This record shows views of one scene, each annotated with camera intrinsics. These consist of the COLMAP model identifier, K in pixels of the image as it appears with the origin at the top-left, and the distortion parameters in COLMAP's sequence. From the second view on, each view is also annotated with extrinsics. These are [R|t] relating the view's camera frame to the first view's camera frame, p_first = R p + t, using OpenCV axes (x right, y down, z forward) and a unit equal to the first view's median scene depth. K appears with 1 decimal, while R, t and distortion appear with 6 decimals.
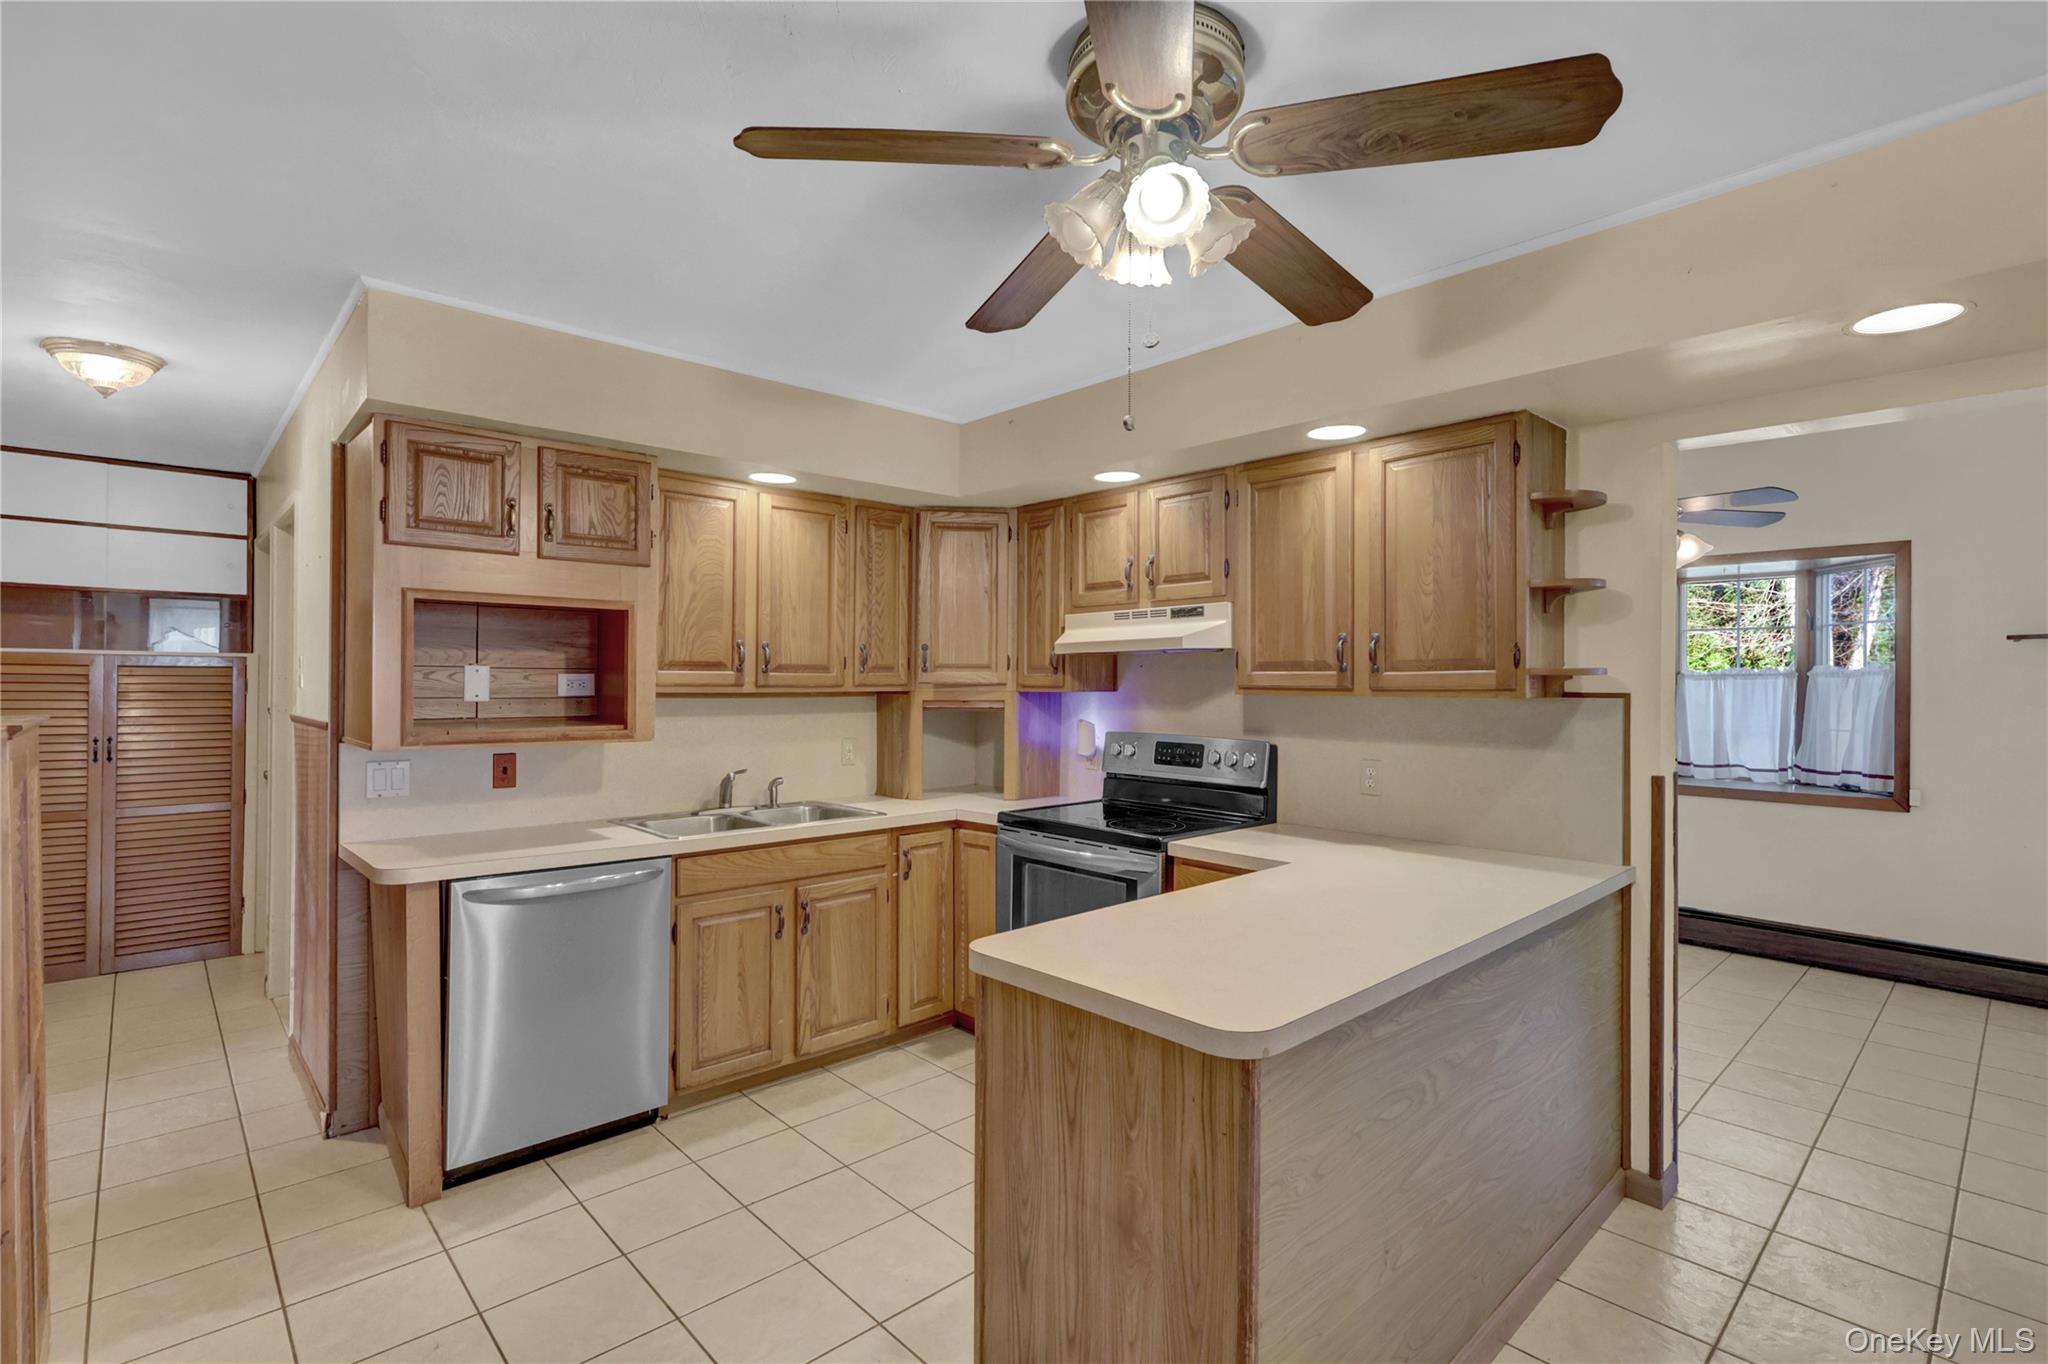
lens RADIAL K [[953.9, 0, 1029.0], [0, 953.9, 686.6], [0, 0, 1]] dist [0.002811, -0.000027]
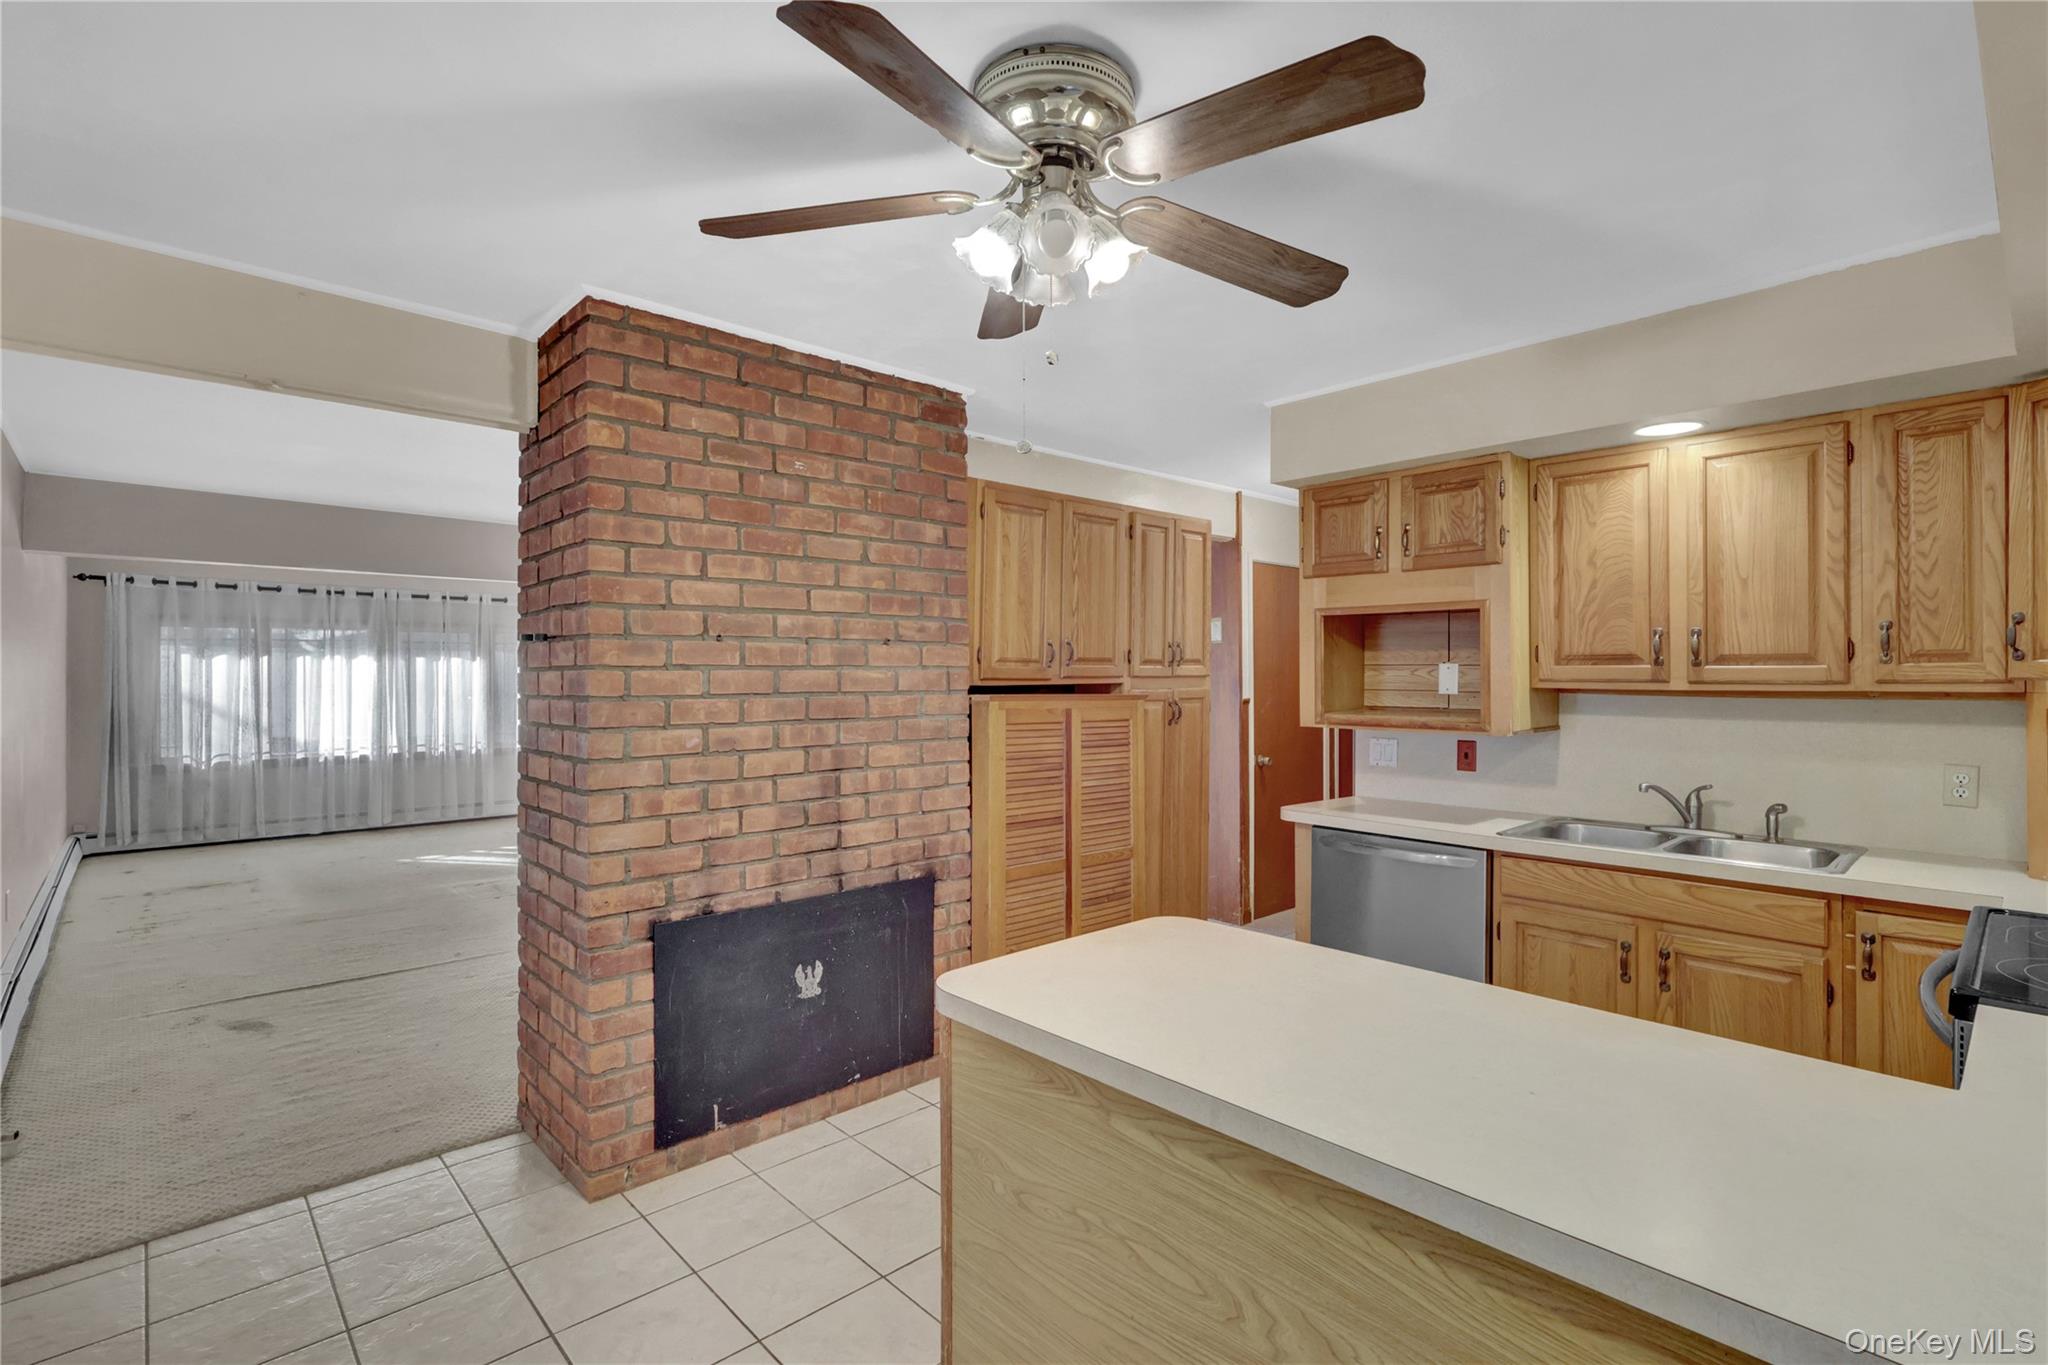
lens RADIAL K [[953.9, 0, 1024.9], [0, 953.9, 674.5], [0, 0, 1]] dist [0.002811, -0.000027]
pose [[-0.003742, -0.004884, -0.999981, 0.599842], [-0.004952, 0.999976, -0.004866, -0.000419], [0.999981, 0.004934, -0.003766, 0.485224]]
